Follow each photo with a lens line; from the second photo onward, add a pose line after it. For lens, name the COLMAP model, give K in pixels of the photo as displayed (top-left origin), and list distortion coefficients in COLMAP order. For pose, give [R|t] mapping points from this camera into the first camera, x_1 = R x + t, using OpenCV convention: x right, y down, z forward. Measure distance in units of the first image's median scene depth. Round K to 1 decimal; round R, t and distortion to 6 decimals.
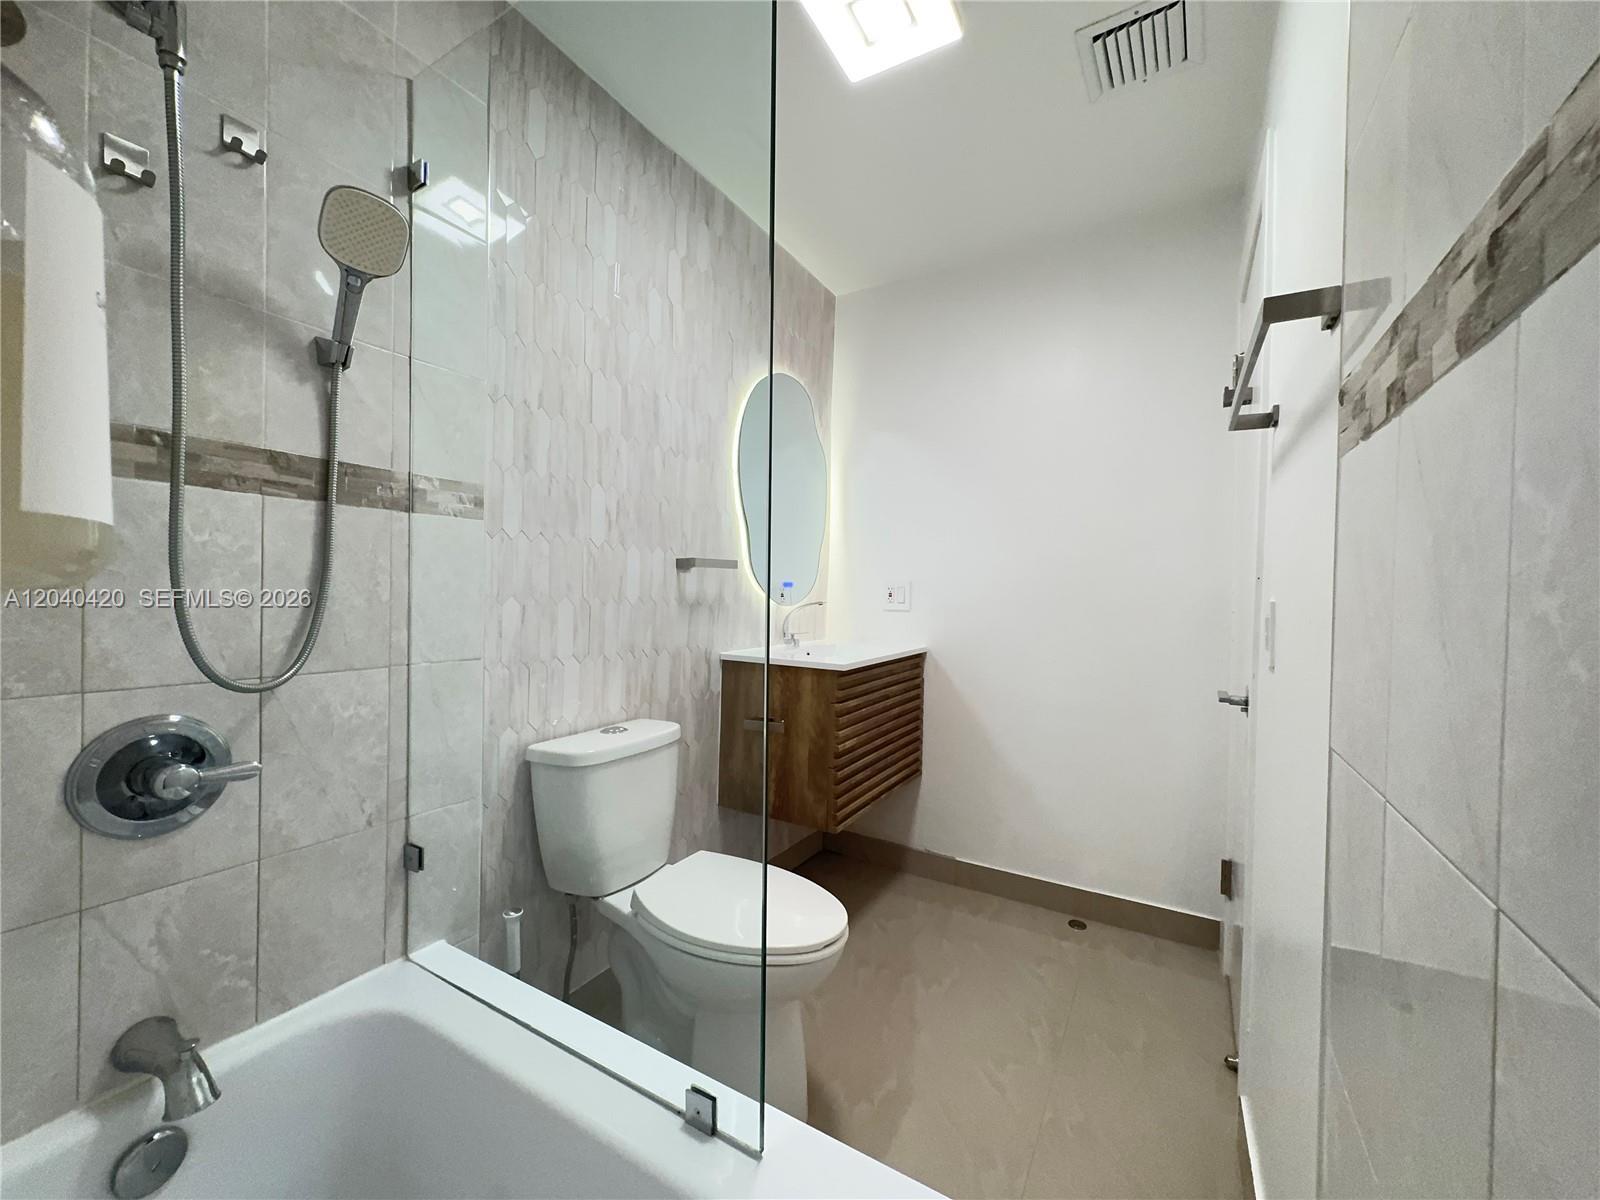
lens RADIAL K [[643.2, 0, 796.6], [0, 643.2, 603.3], [0, 0, 1]] dist [0.001373, 0.000212]
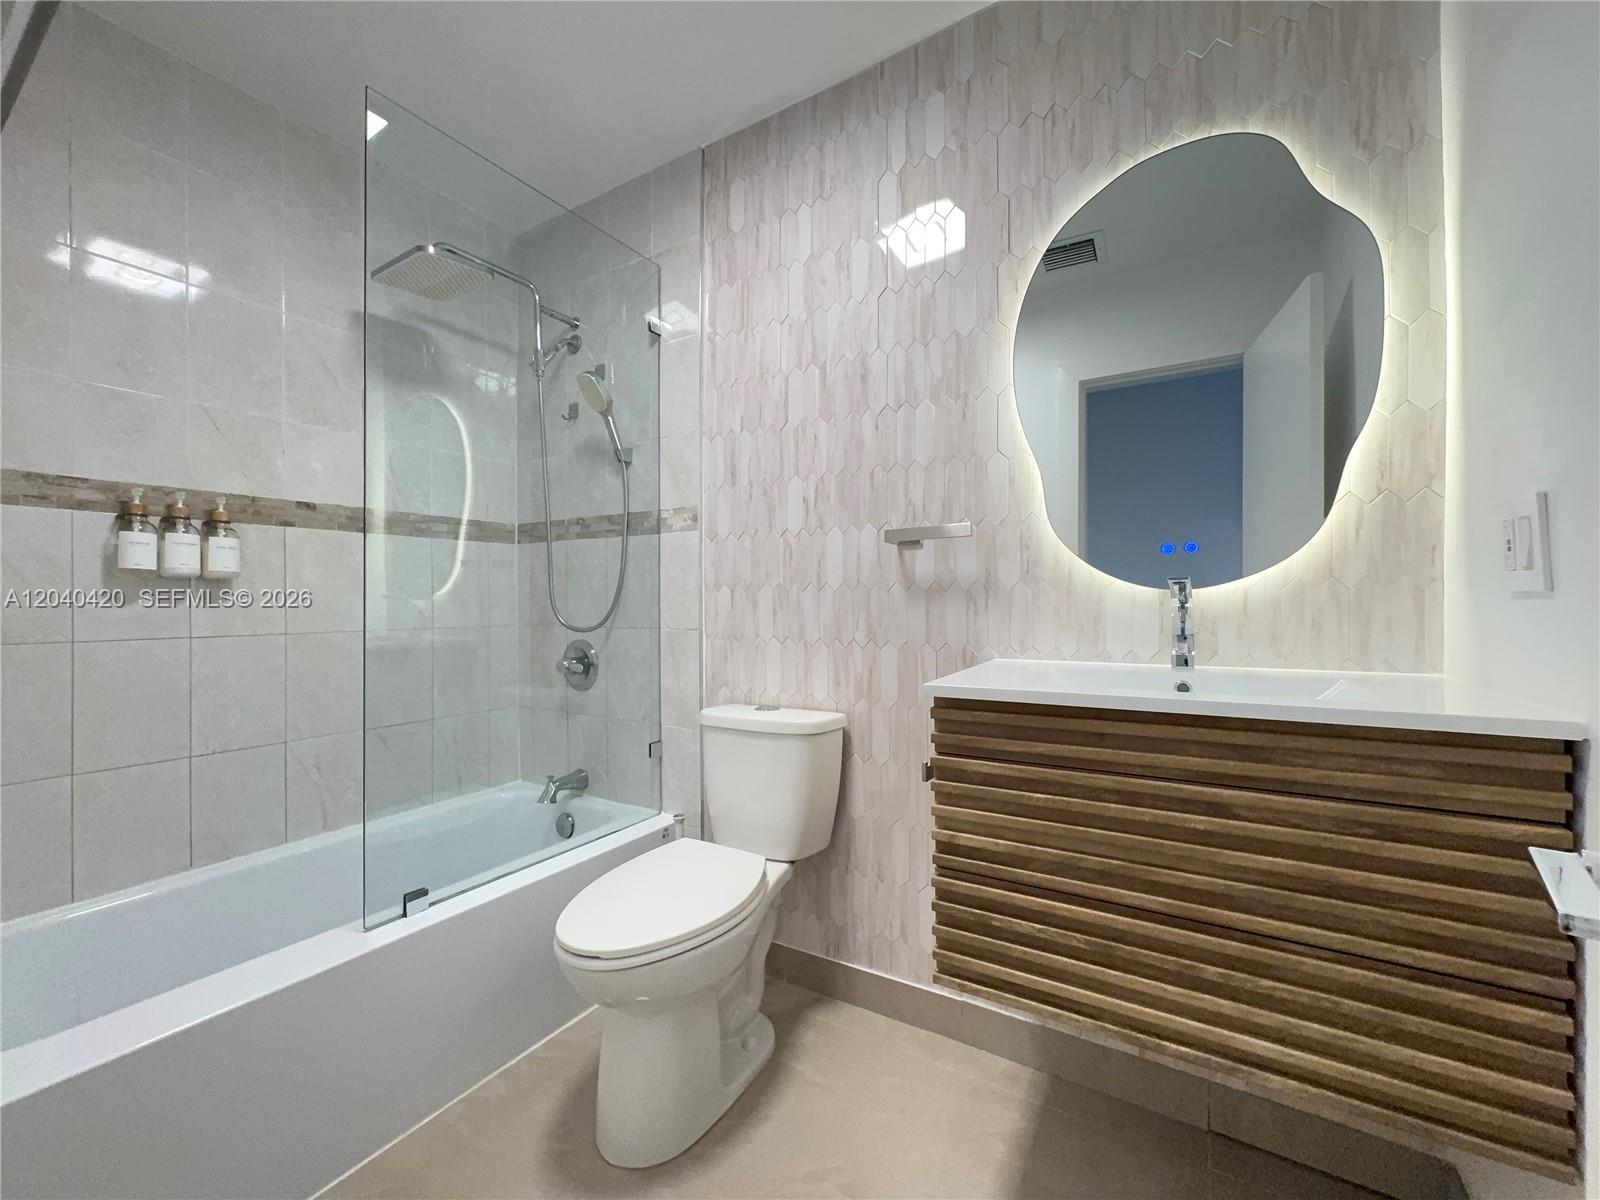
lens RADIAL K [[643.2, 0, 798.1], [0, 643.2, 597.6], [0, 0, 1]] dist [0.001373, 0.000212]
pose [[-0.019791, -0.019384, -0.999616, 0.750252], [-0.008771, 0.999777, -0.019214, 0.034596], [0.999766, 0.008387, -0.019957, 1.040791]]
